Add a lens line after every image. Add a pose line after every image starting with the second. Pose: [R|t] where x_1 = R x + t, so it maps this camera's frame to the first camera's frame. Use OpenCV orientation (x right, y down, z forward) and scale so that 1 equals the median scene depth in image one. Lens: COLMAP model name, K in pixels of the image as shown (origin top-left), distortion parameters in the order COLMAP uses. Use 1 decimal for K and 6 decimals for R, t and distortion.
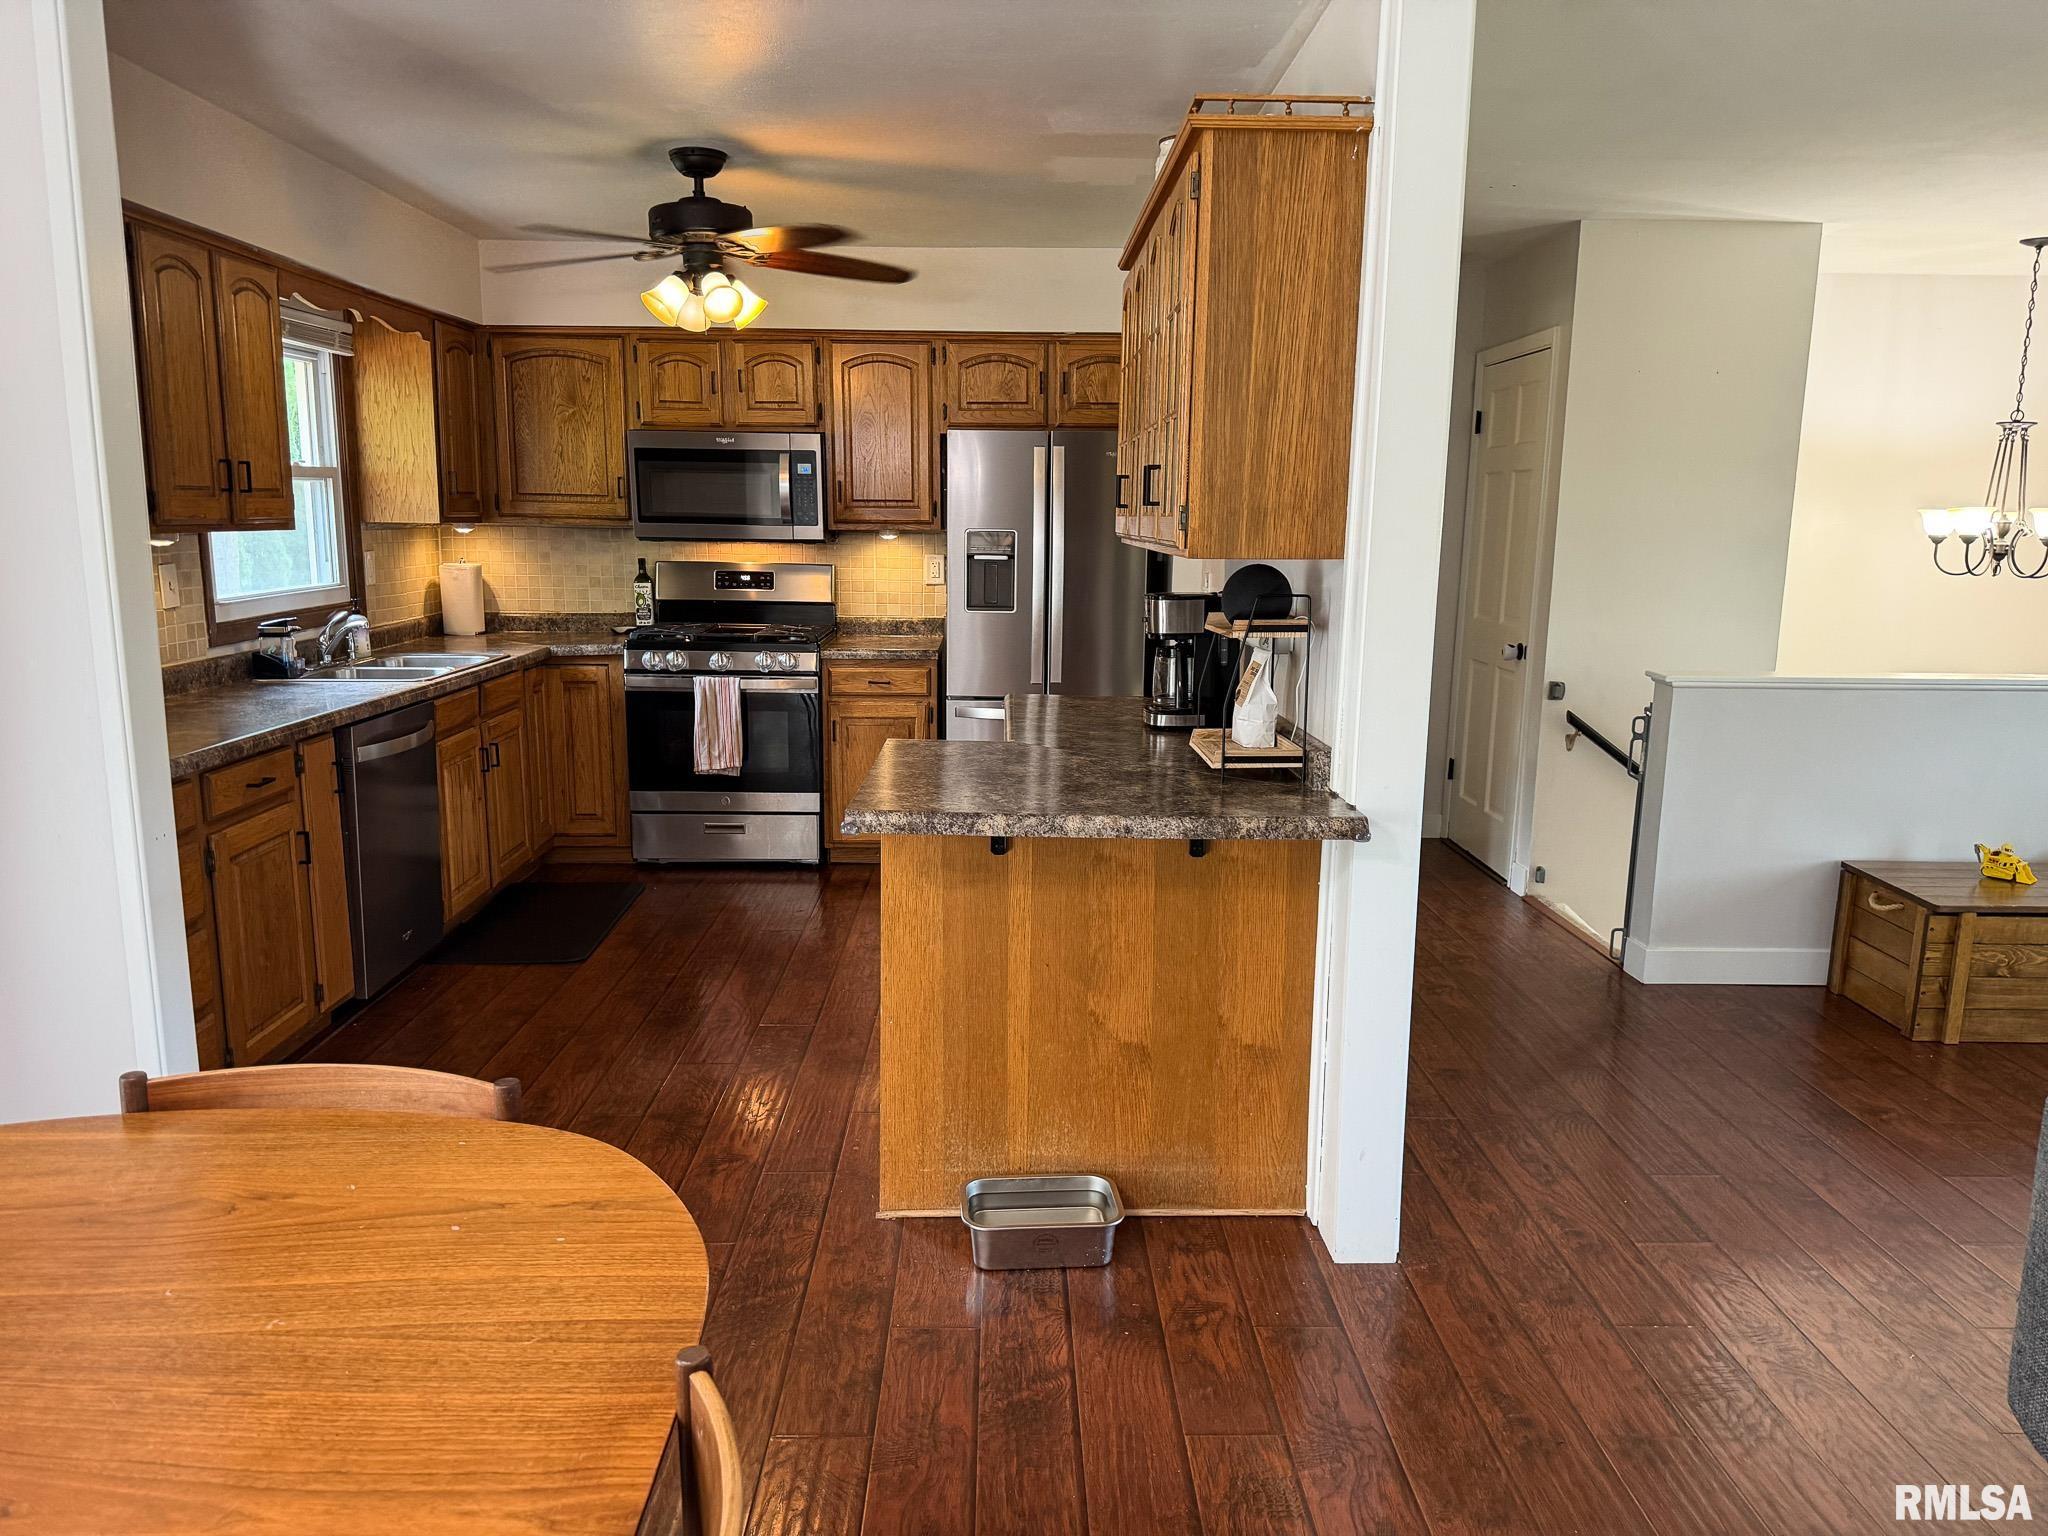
lens RADIAL K [[1457.2, 0, 1024.0], [0, 1457.2, 768.0], [0, 0, 1]] dist [0.094104, -0.109262]
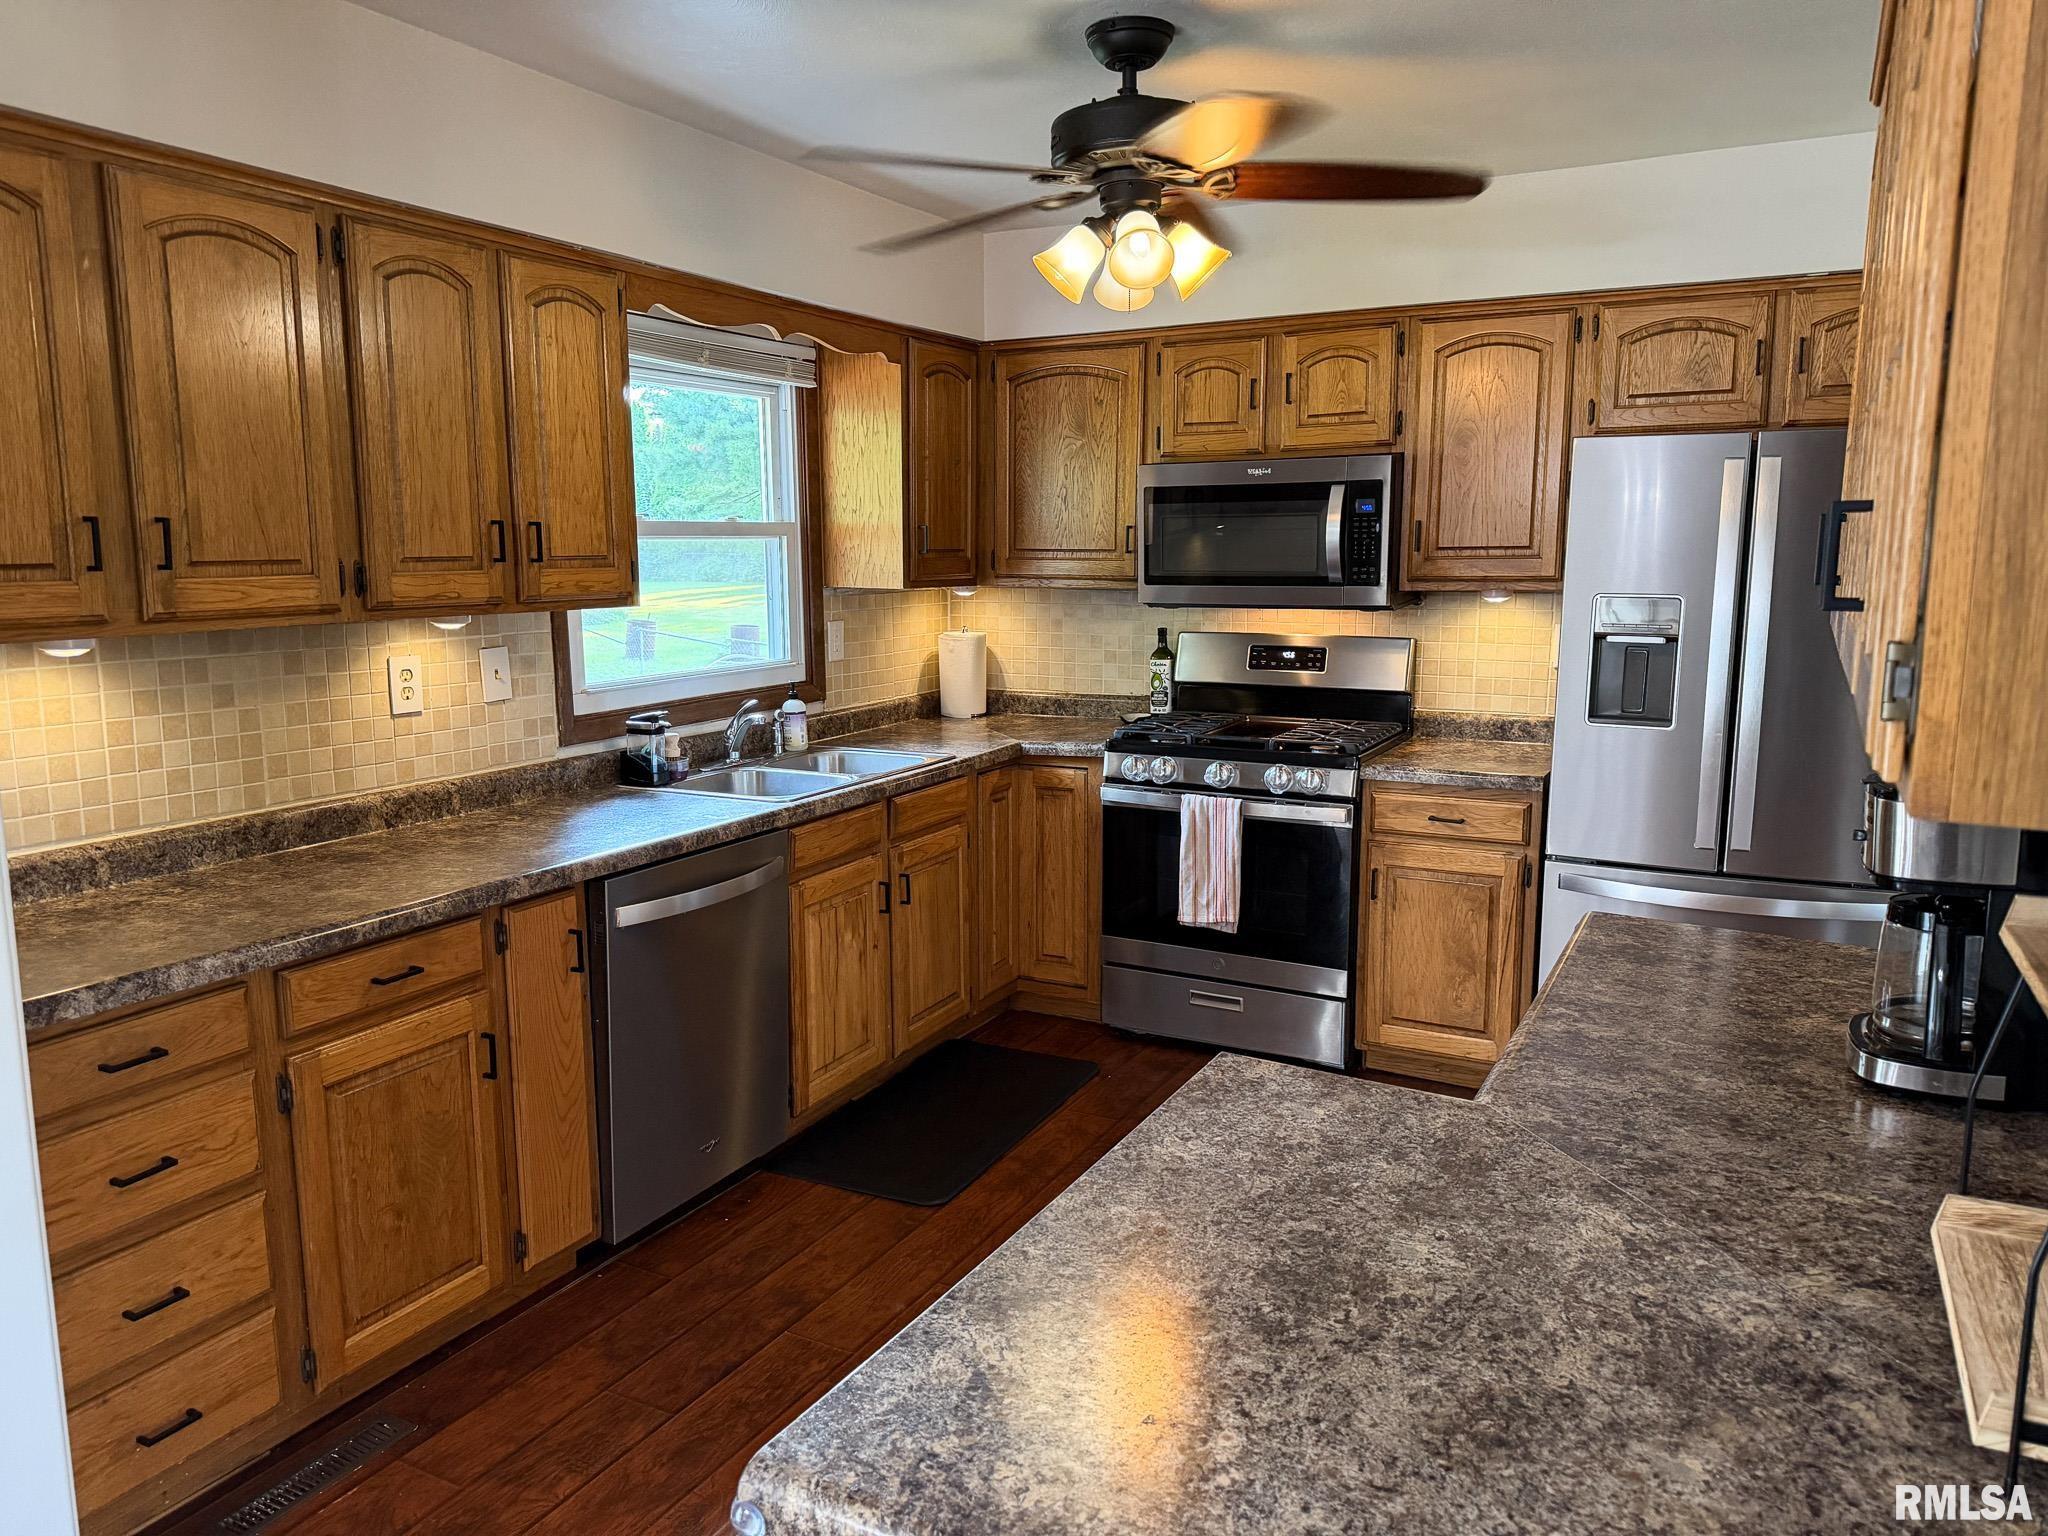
lens RADIAL K [[1425.9, 0, 1024.0], [0, 1425.9, 768.0], [0, 0, 1]] dist [0.131822, -0.236360]
pose [[0.875674, 0.064095, -0.478629, 0.046323], [-0.072743, 0.997351, 0.000473, -0.068742], [0.477392, 0.034402, 0.878017, 0.325960]]
